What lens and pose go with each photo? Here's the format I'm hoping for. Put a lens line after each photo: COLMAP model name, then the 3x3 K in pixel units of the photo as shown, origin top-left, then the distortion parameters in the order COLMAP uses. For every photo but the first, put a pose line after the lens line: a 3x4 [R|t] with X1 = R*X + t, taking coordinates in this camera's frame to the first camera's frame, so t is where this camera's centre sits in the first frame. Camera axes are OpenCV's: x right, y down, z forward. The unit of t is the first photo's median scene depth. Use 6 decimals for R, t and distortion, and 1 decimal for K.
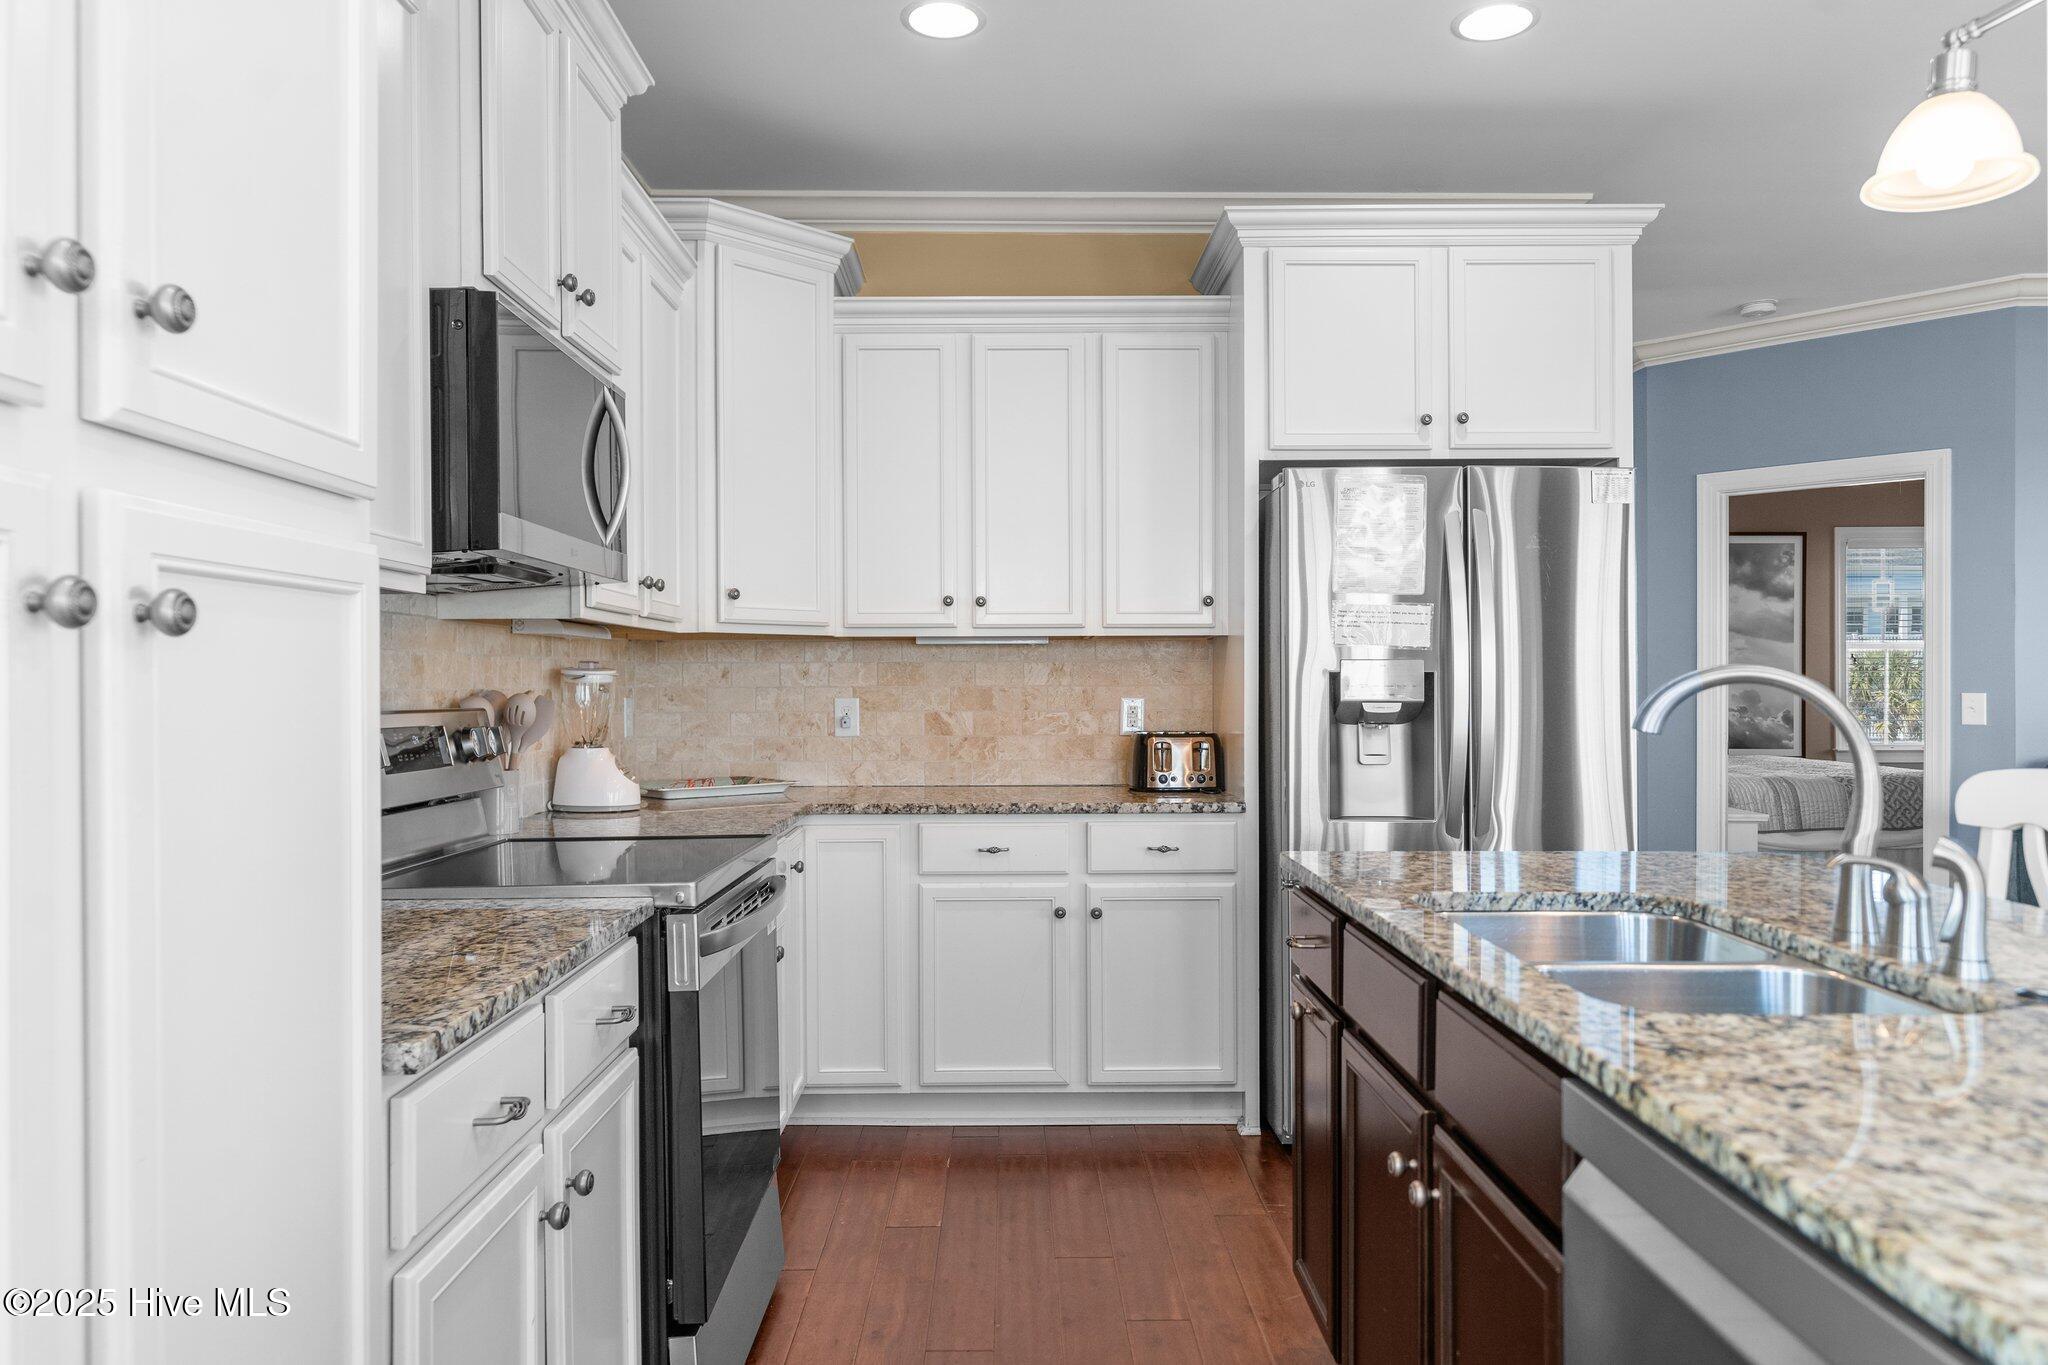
lens RADIAL K [[1393.2, 0, 1024.0], [0, 1393.2, 682.5], [0, 0, 1]] dist [0.005356, 0.000332]
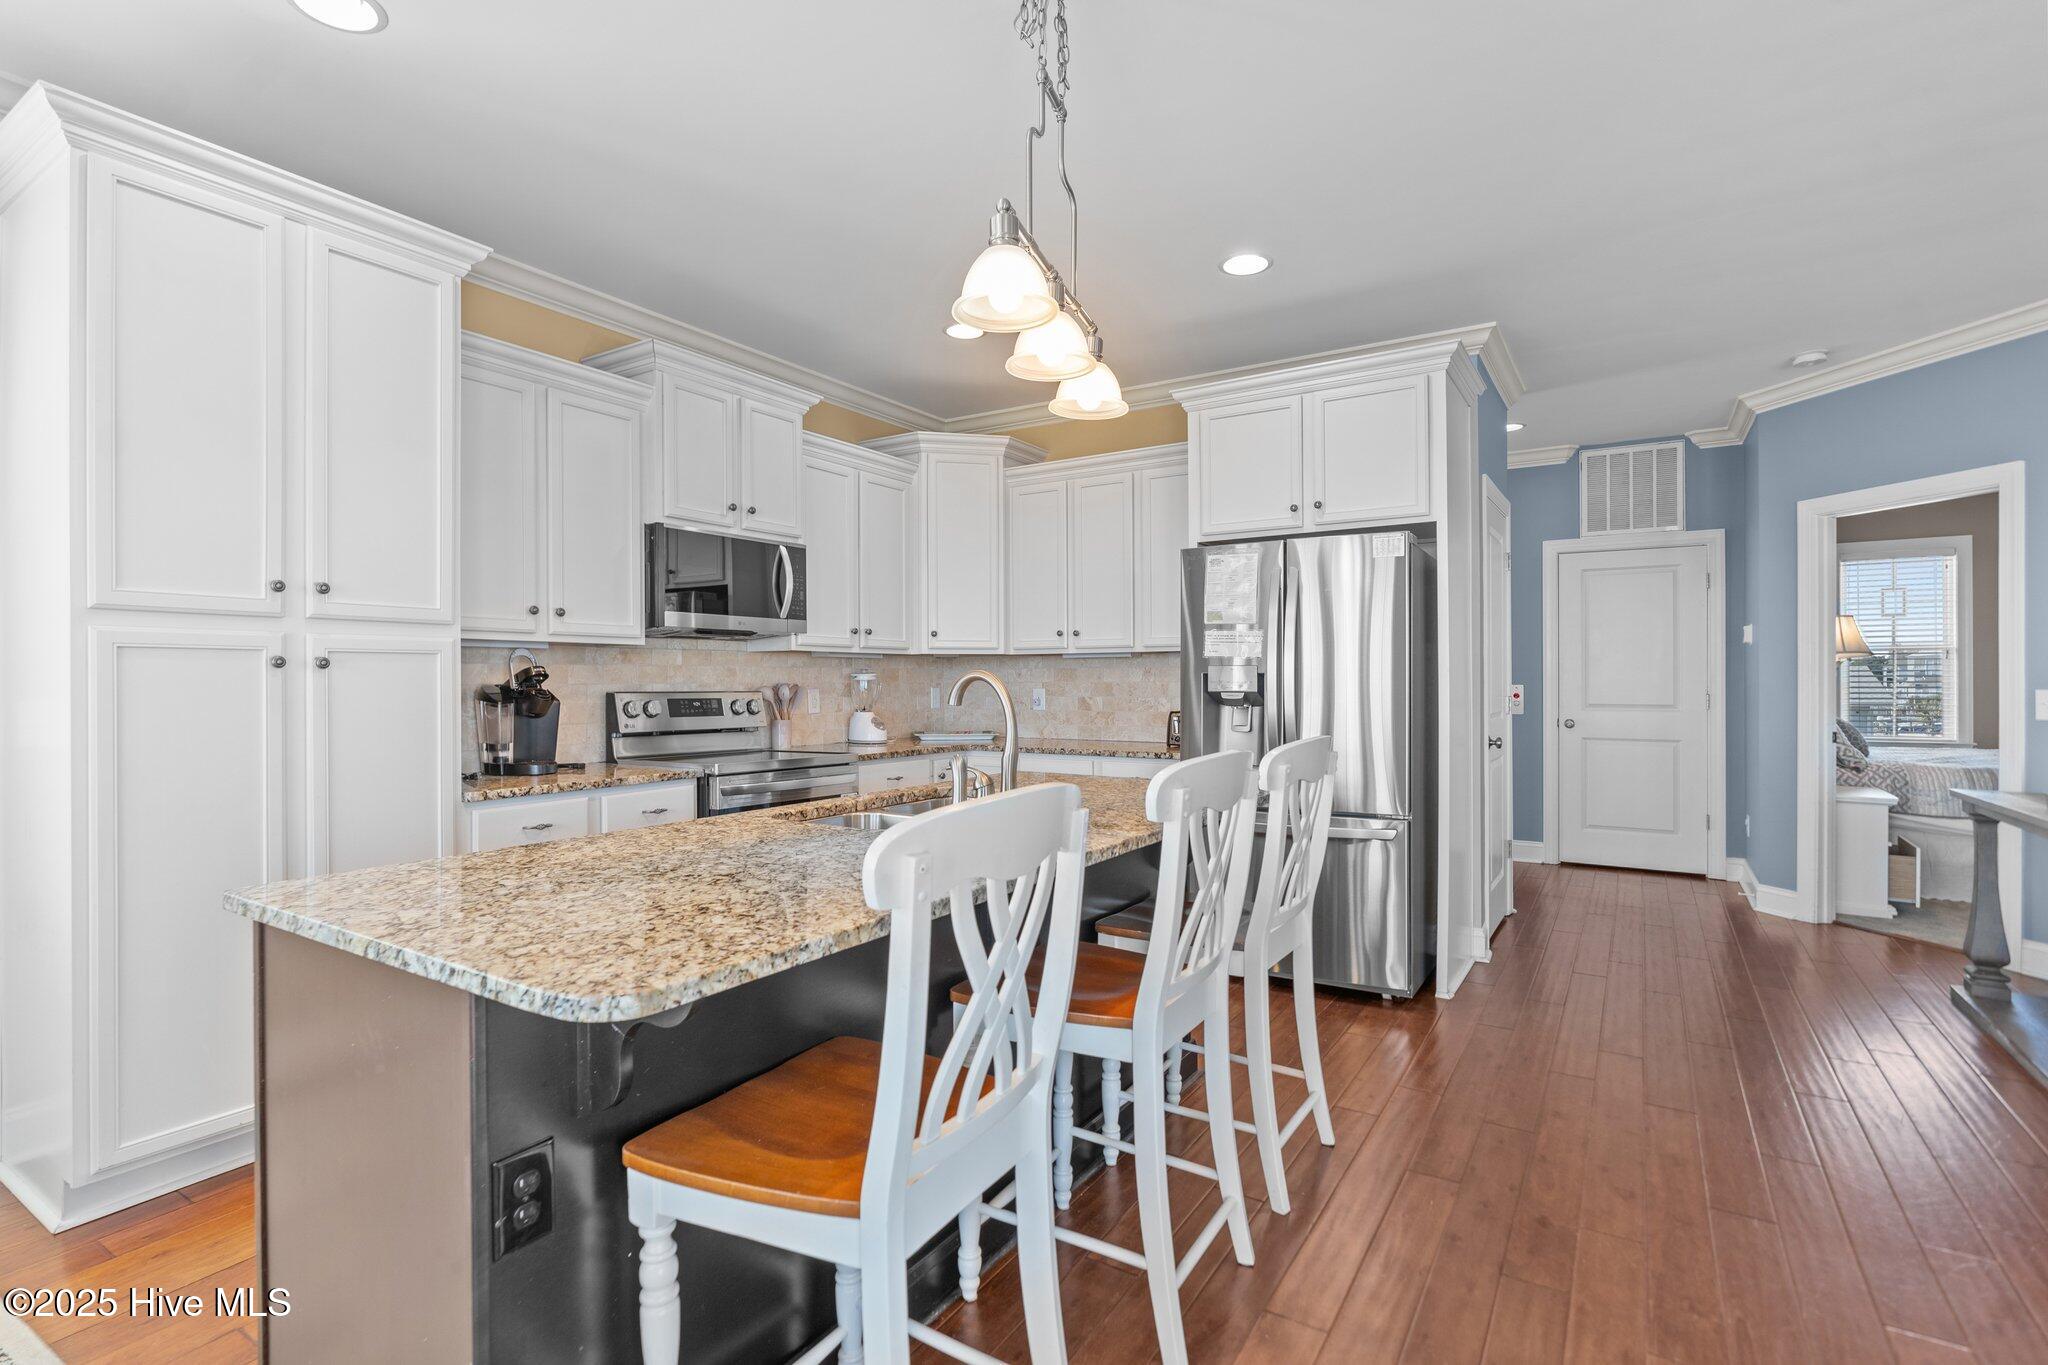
lens RADIAL K [[974.1, 0, 1022.6], [0, 974.1, 678.8], [0, 0, 1]] dist [0.000929, 0.000389]
pose [[0.836428, -0.000540, -0.548077, 0.534715], [-0.000385, 0.999999, -0.001572, 0.000580], [0.548077, 0.001526, 0.836427, -0.048505]]
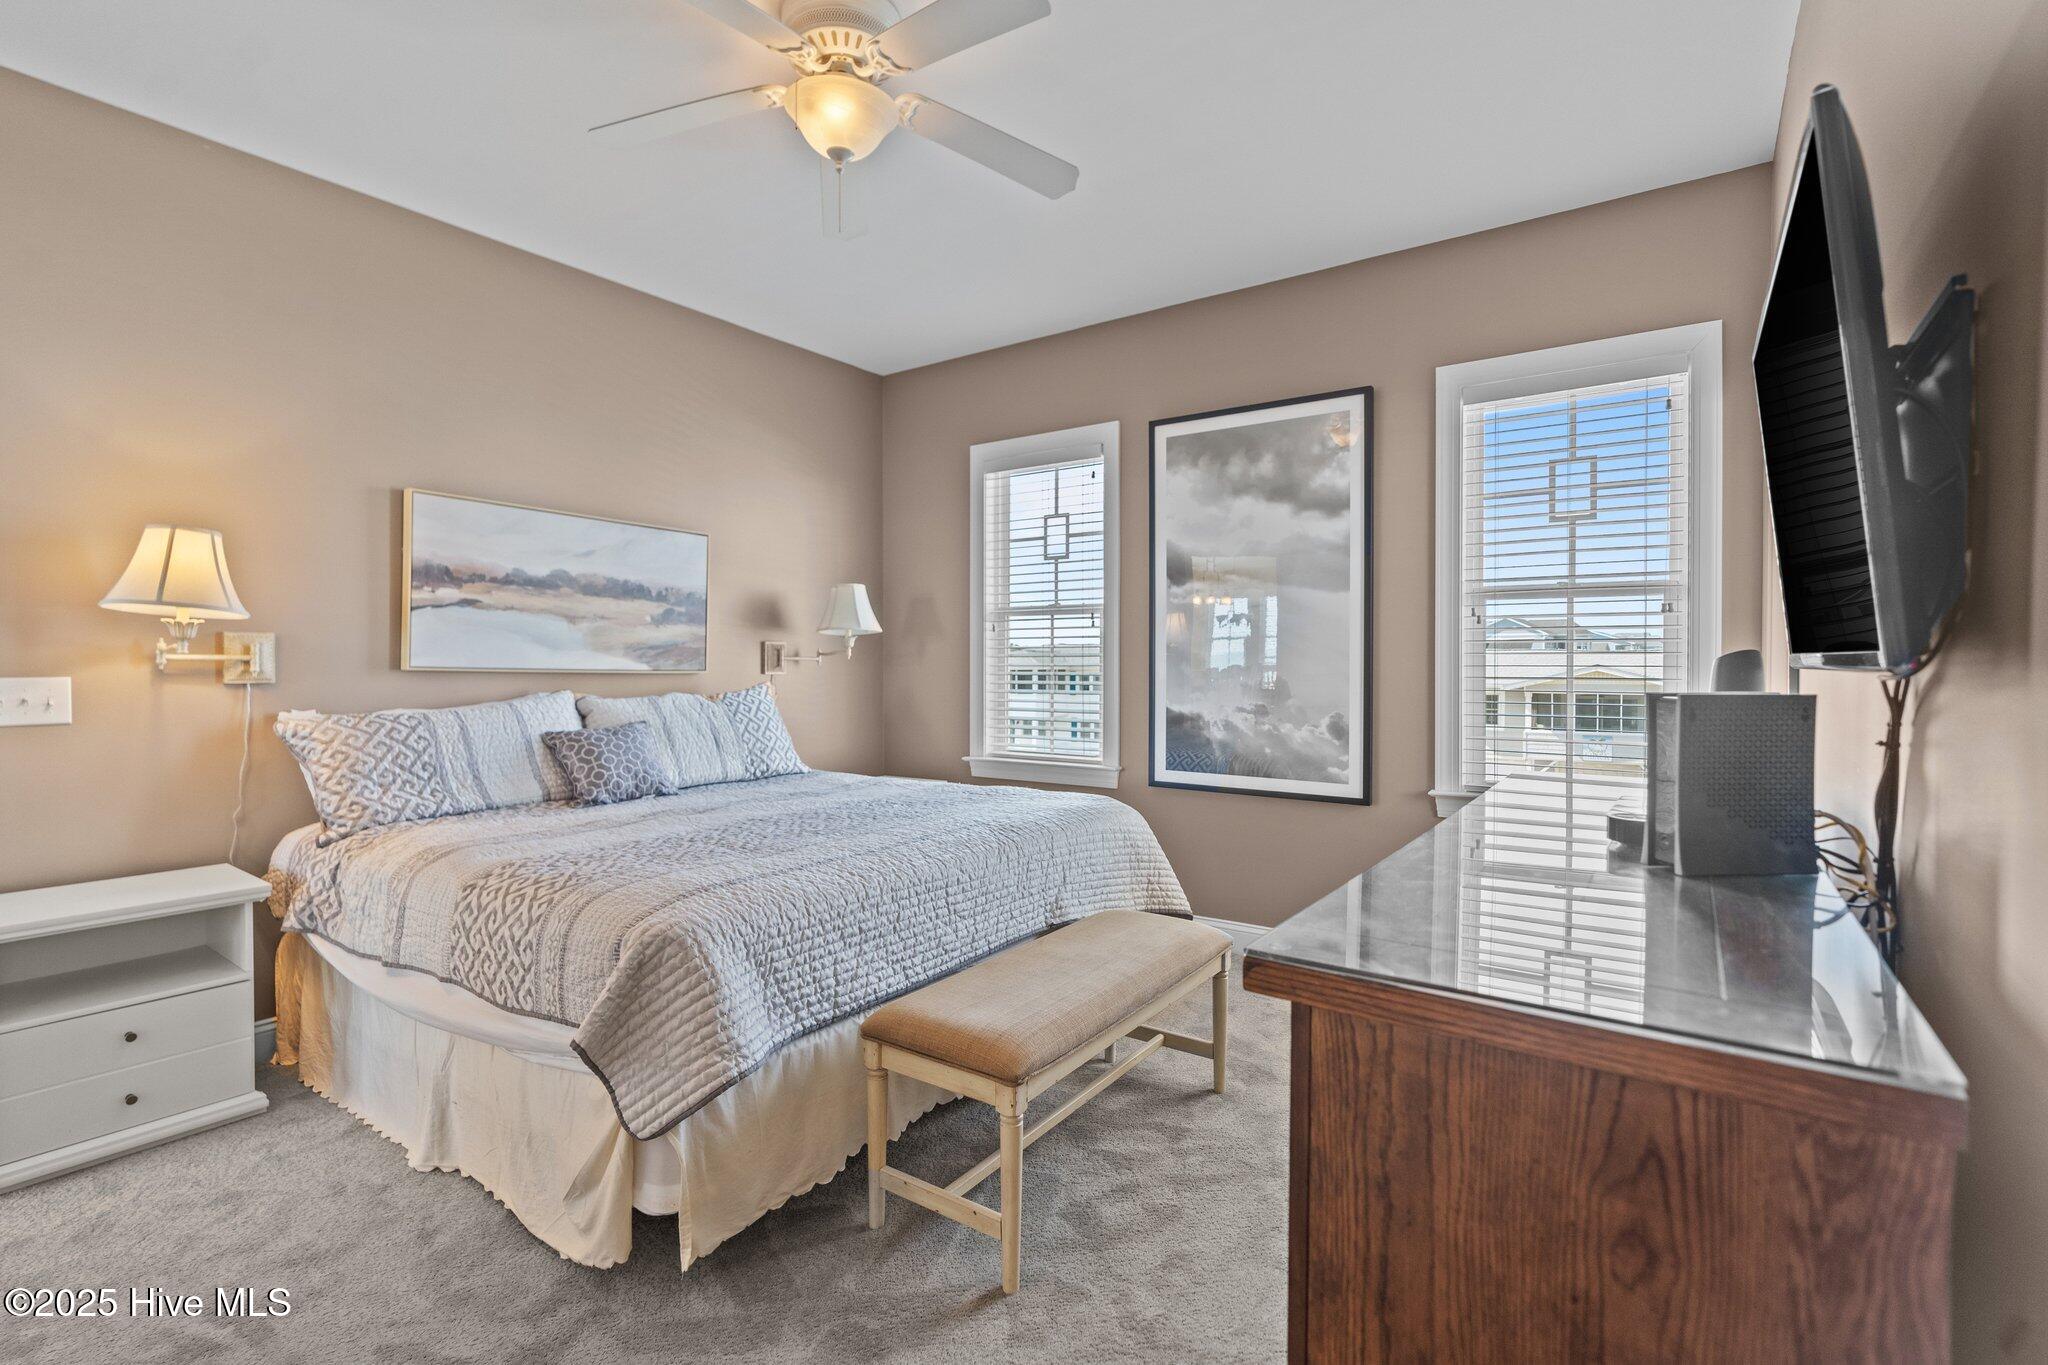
lens RADIAL K [[947.9, 0, 974.9], [0, 947.9, 661.9], [0, 0, 1]] dist [0.000029, 0.000067]
pose [[0.796952, 0.005296, -0.604019, 1.430070], [-0.003919, 0.999986, 0.003598, -0.003169], [0.604030, -0.000501, 0.796961, 1.329342]]
